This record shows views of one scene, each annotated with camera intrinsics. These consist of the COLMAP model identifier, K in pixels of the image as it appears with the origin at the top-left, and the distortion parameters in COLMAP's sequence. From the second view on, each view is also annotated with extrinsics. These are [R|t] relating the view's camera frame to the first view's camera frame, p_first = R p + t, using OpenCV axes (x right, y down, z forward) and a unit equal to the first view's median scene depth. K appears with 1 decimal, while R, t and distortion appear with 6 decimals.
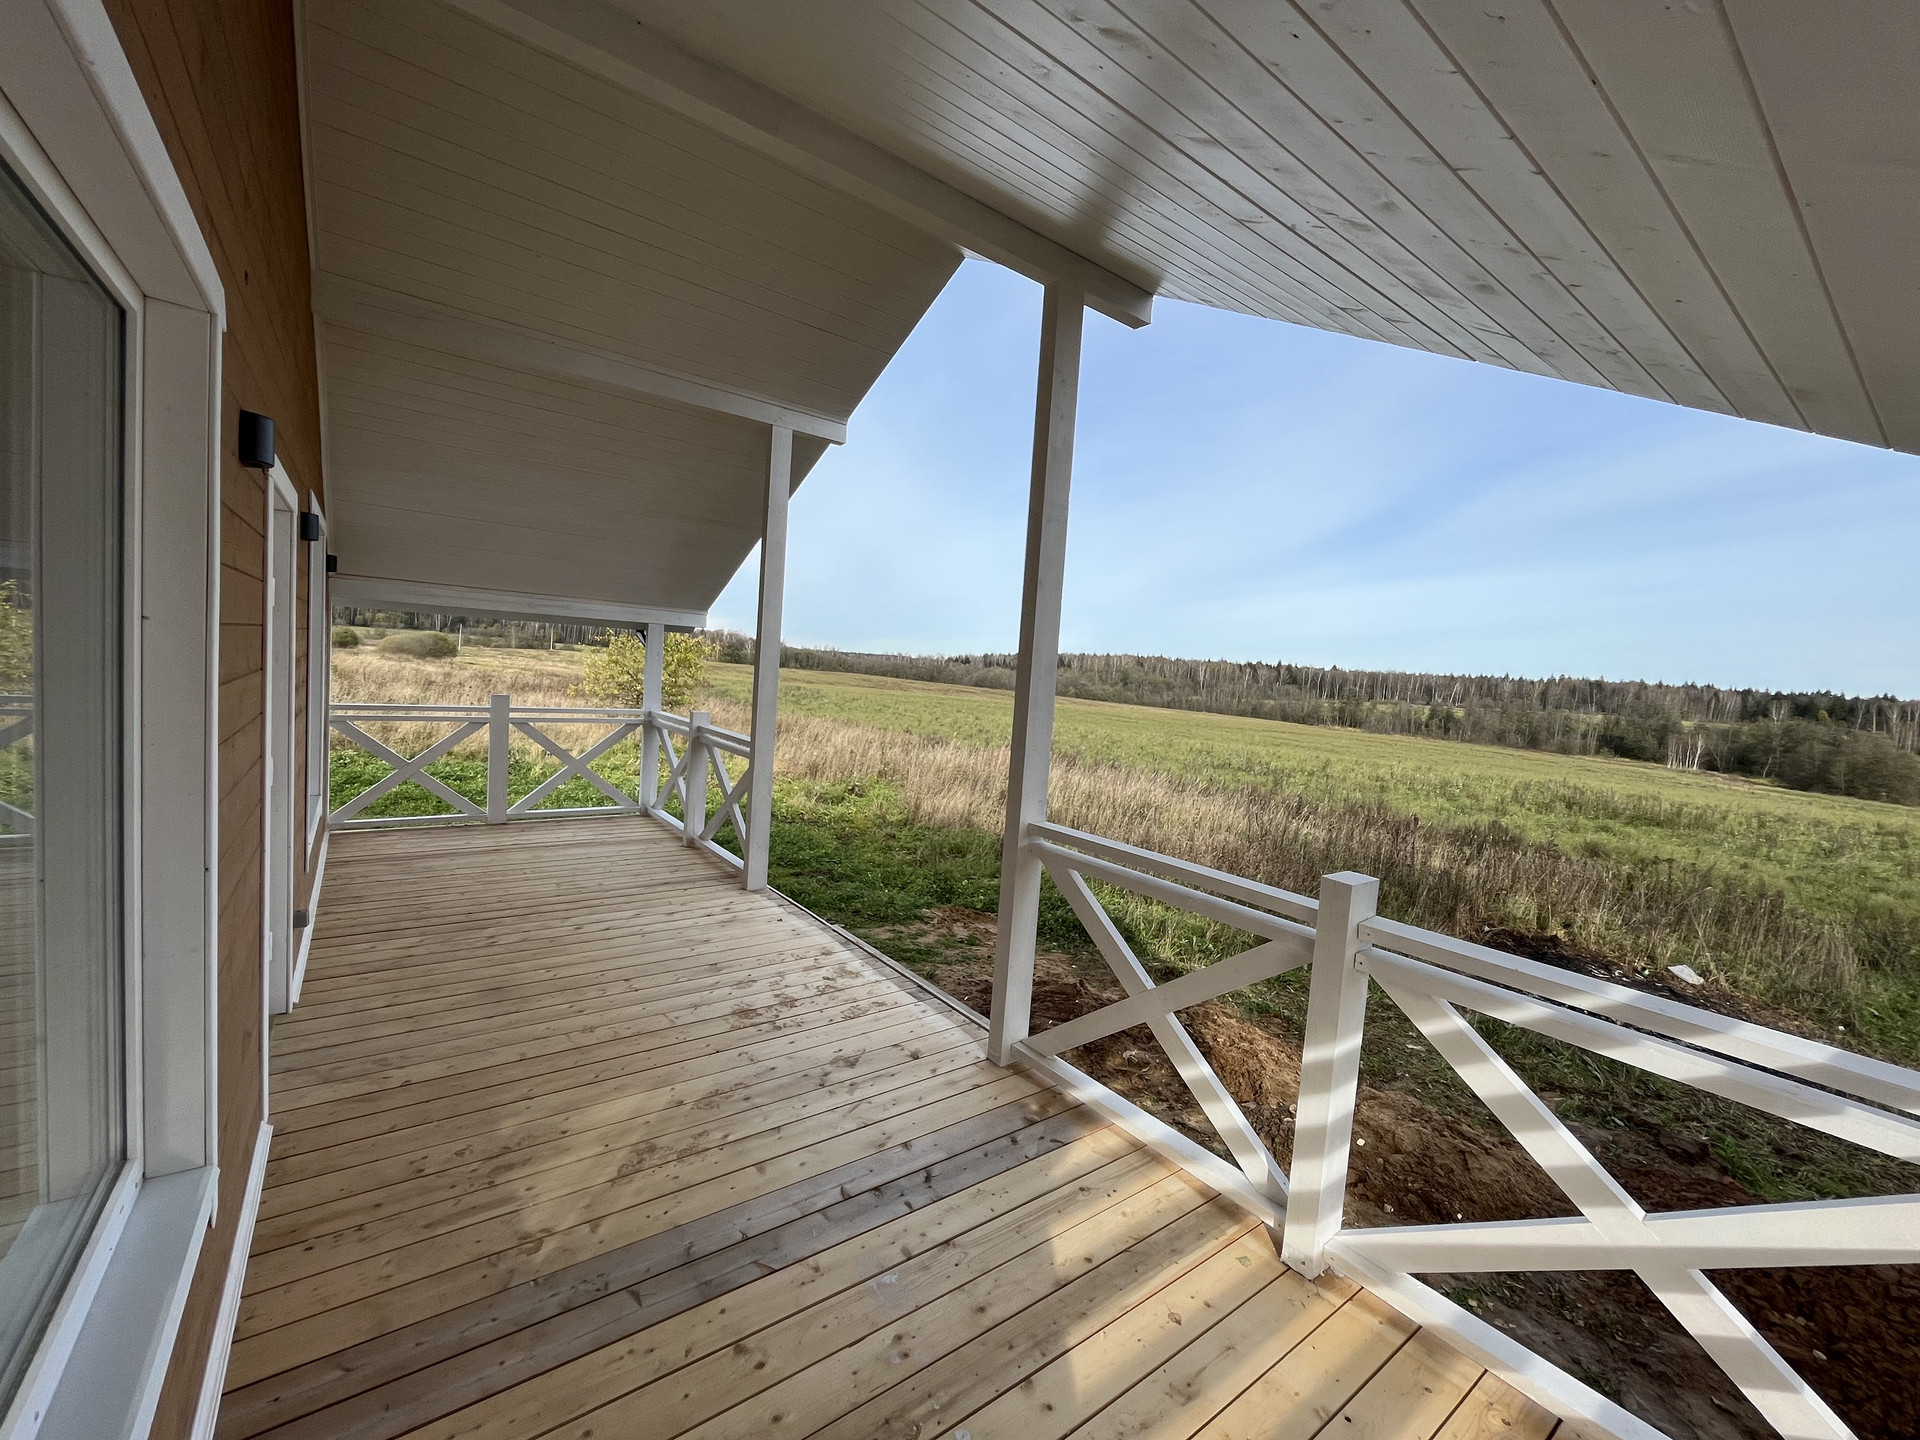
lens RADIAL K [[778.5, 0, 962.4], [0, 778.5, 721.2], [0, 0, 1]] dist [-0.004042, -0.000114]
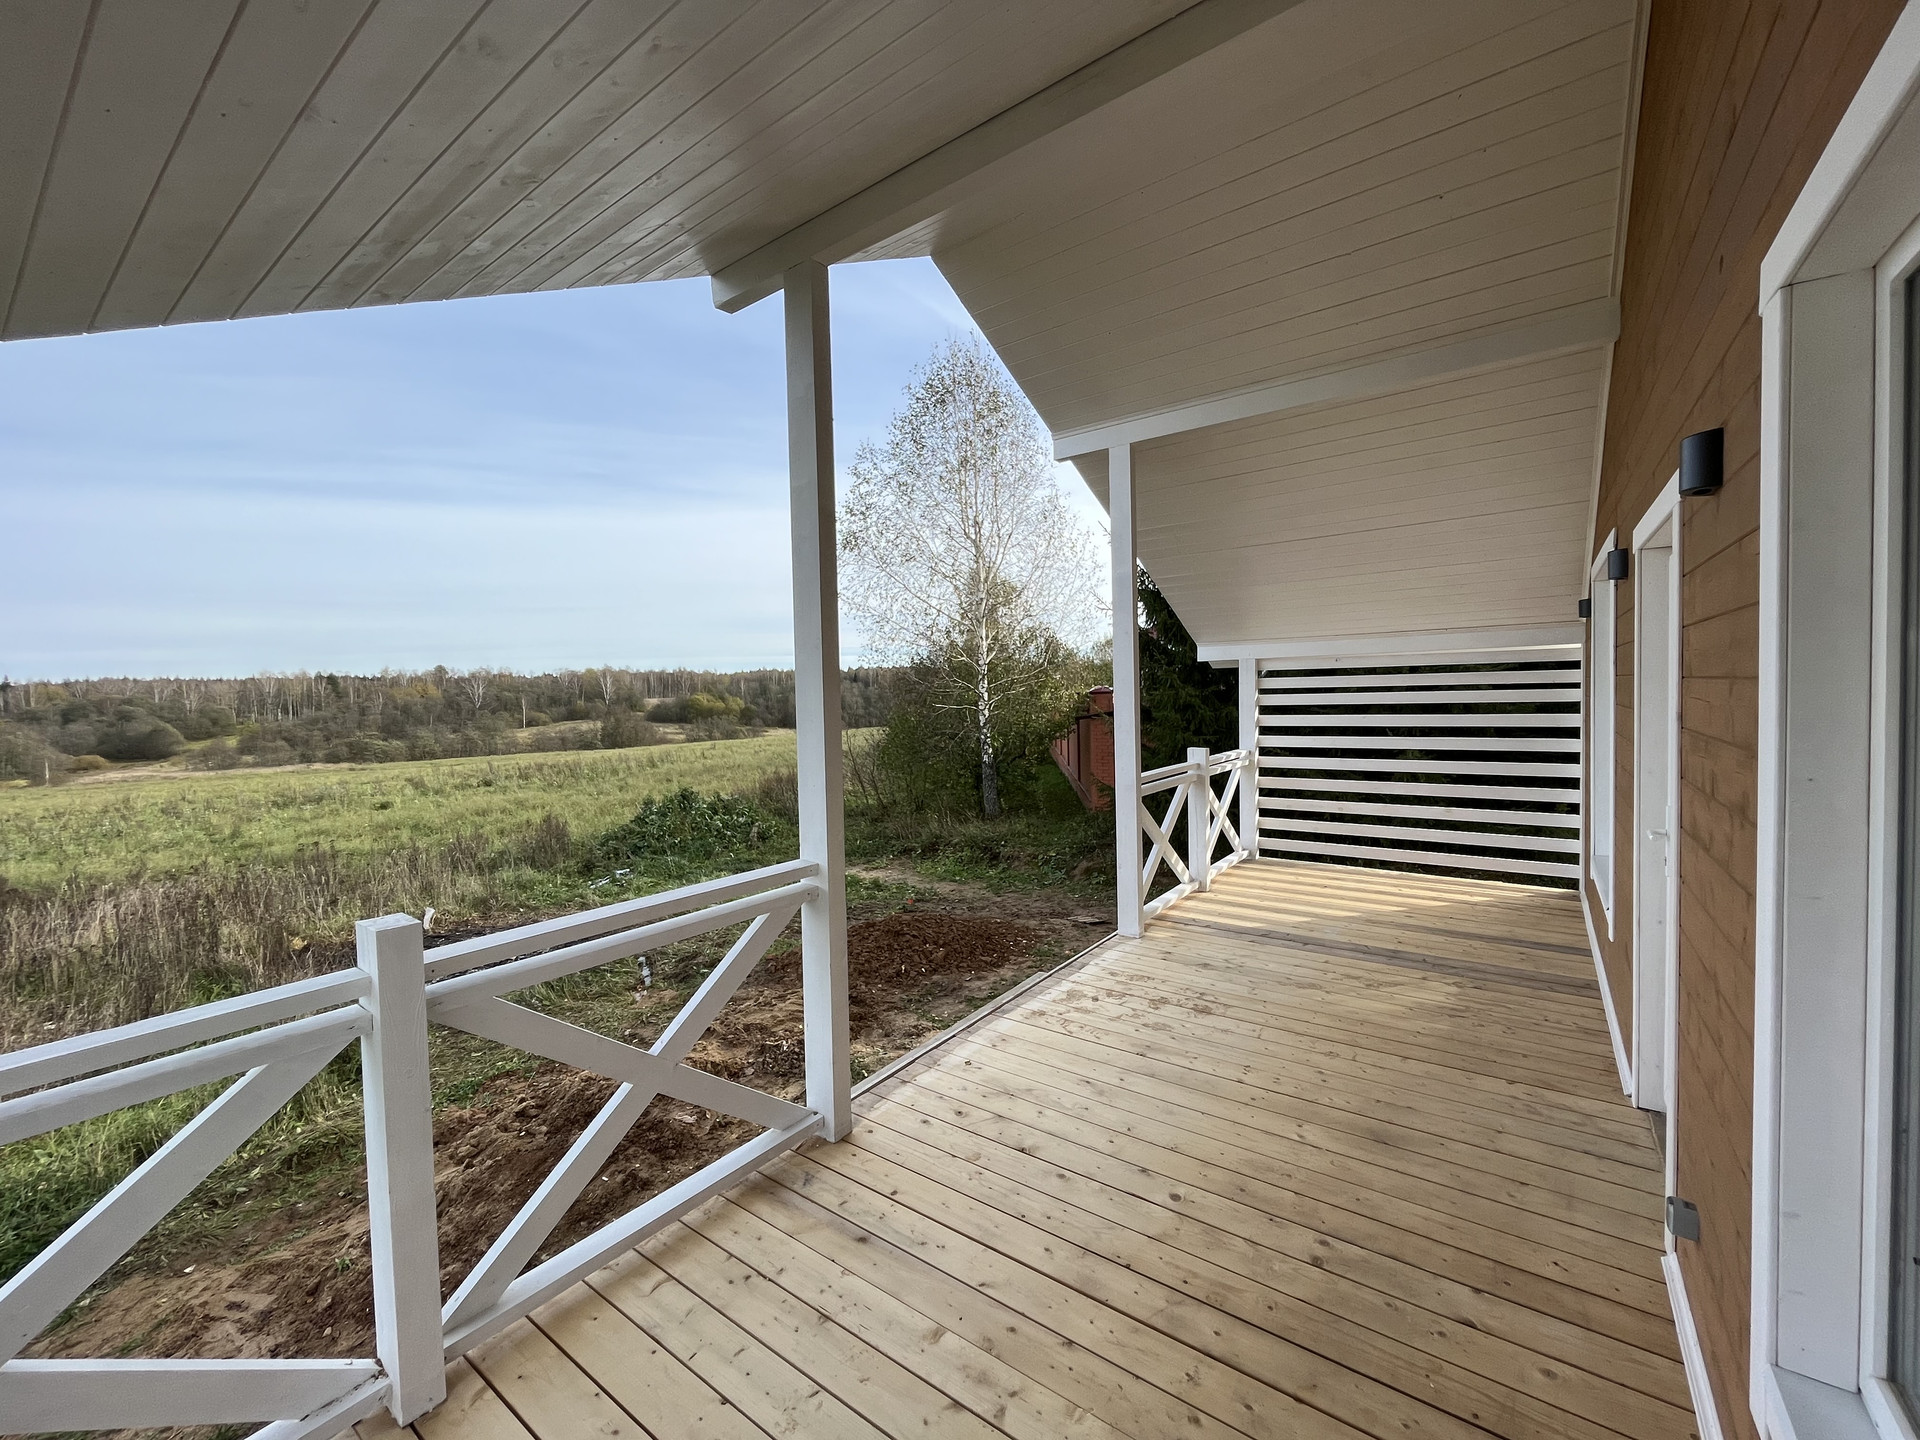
lens RADIAL K [[778.5, 0, 963.7], [0, 778.5, 716.9], [0, 0, 1]] dist [-0.004042, -0.000114]
pose [[-0.289256, -0.095883, 0.952438, -1.063103], [0.070476, 0.990138, 0.121082, -0.170418], [-0.954654, 0.102147, -0.279646, 1.421646]]
